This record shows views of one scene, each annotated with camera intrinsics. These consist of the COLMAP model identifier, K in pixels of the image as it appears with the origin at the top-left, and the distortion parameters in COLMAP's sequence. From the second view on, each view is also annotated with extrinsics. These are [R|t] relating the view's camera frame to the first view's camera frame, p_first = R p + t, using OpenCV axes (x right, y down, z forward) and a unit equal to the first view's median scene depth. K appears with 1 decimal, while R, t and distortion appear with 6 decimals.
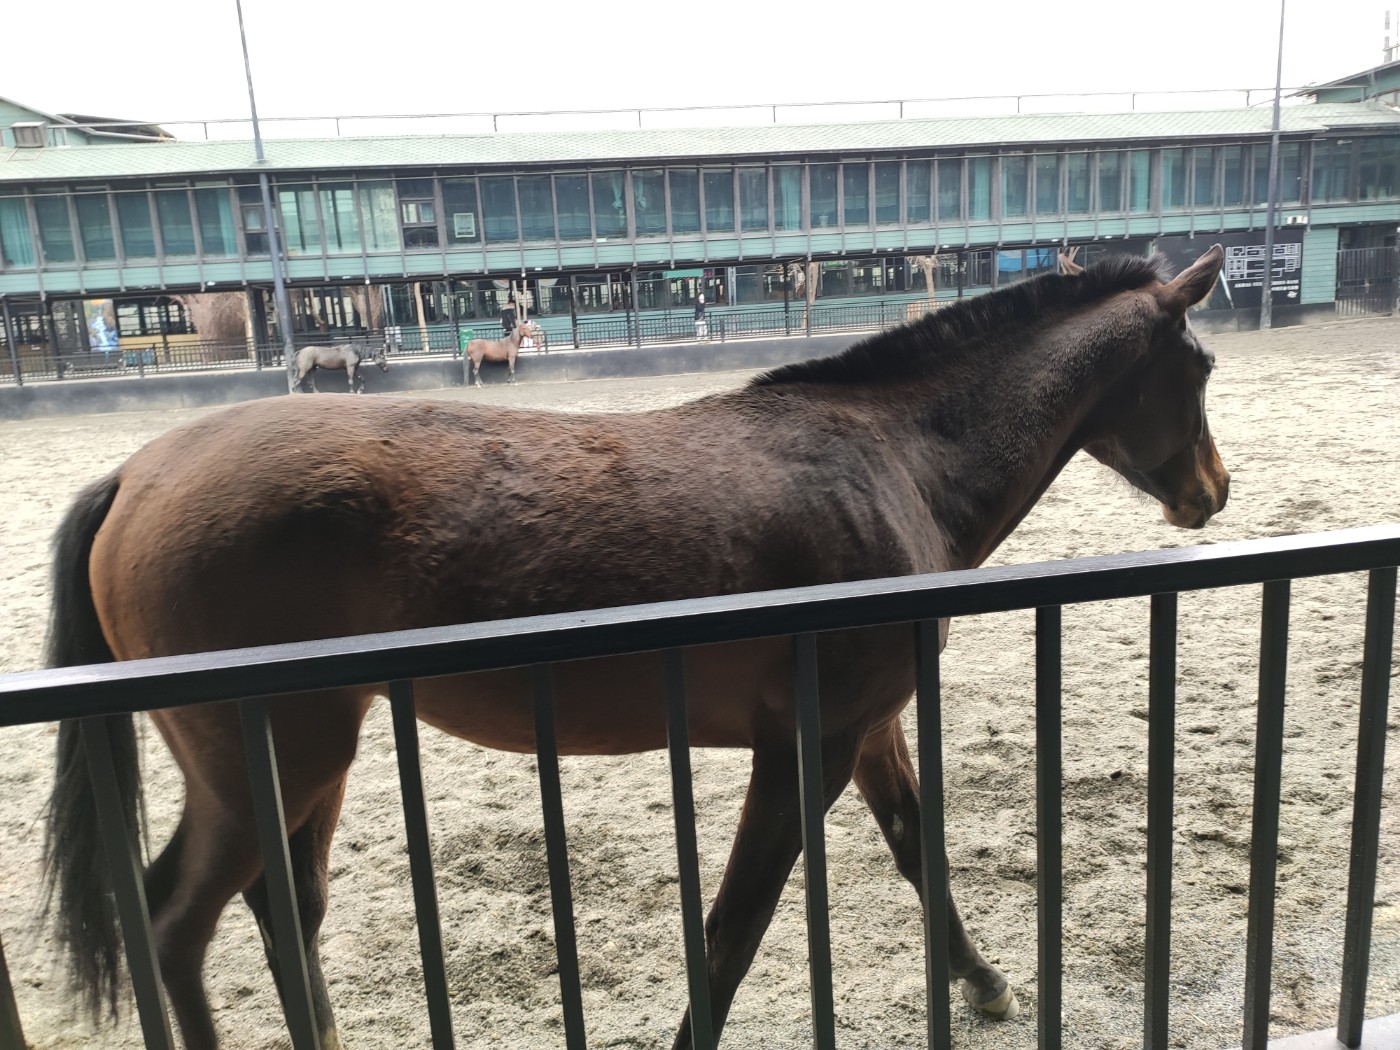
lens RADIAL K [[1062.7, 0, 700.0], [0, 1062.7, 525.0], [0, 0, 1]] dist [0.028060, -0.001263]
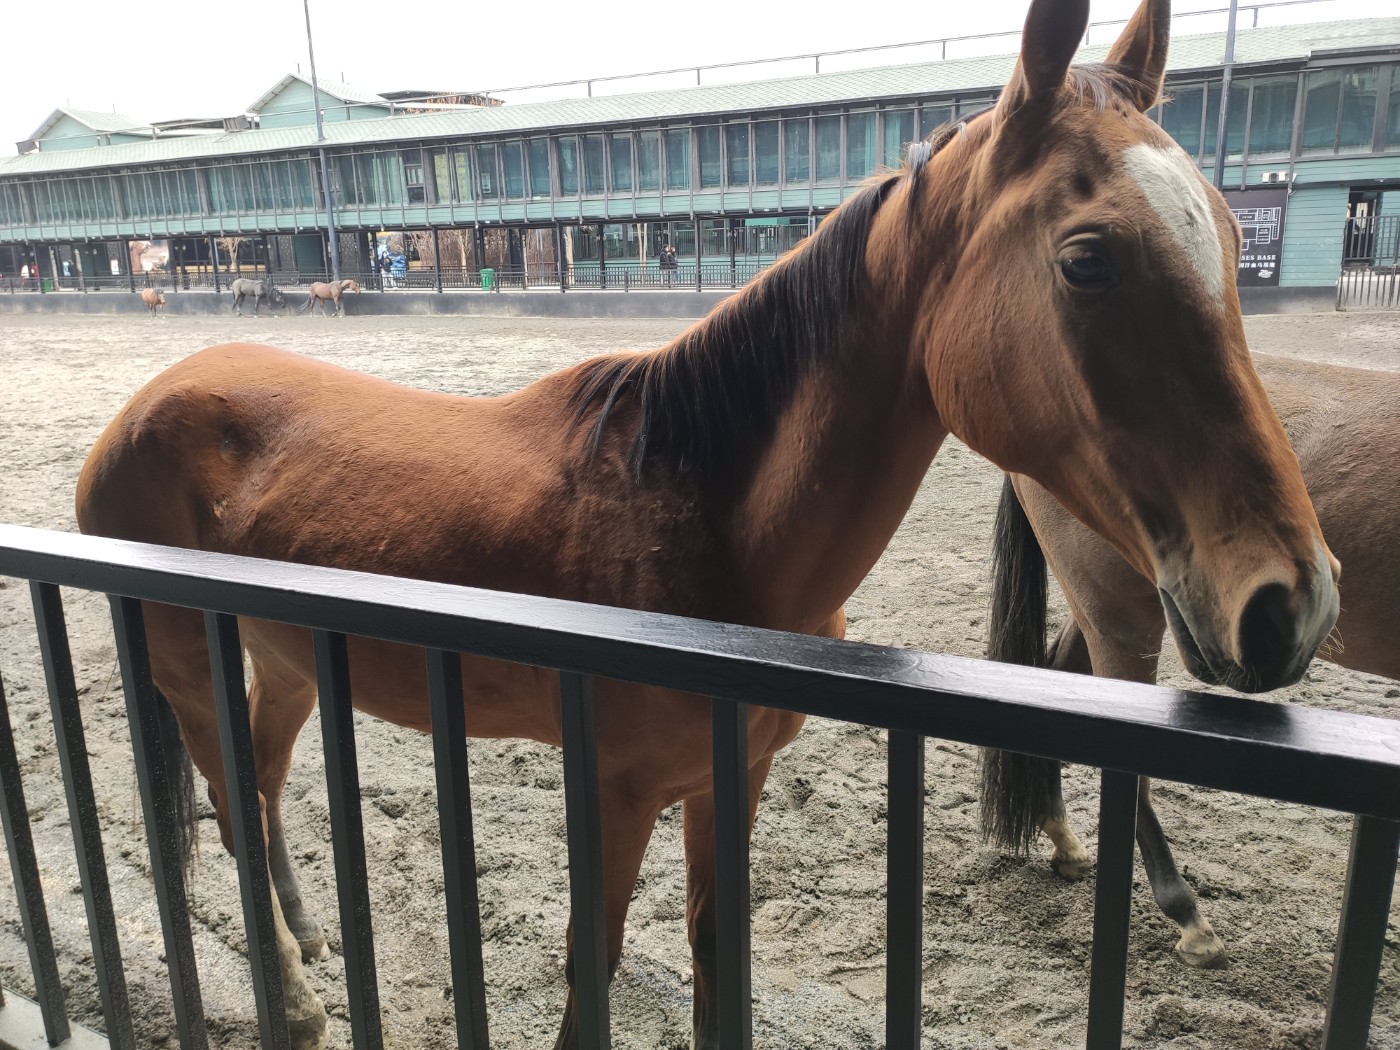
lens RADIAL K [[1123.1, 0, 700.0], [0, 1123.1, 525.0], [0, 0, 1]] dist [0.042419, -0.008022]
pose [[0.787153, 0.182437, -0.589158, 0.769128], [-0.148129, 0.983212, 0.106548, -0.065364], [0.598705, 0.003401, 0.800962, 0.101859]]
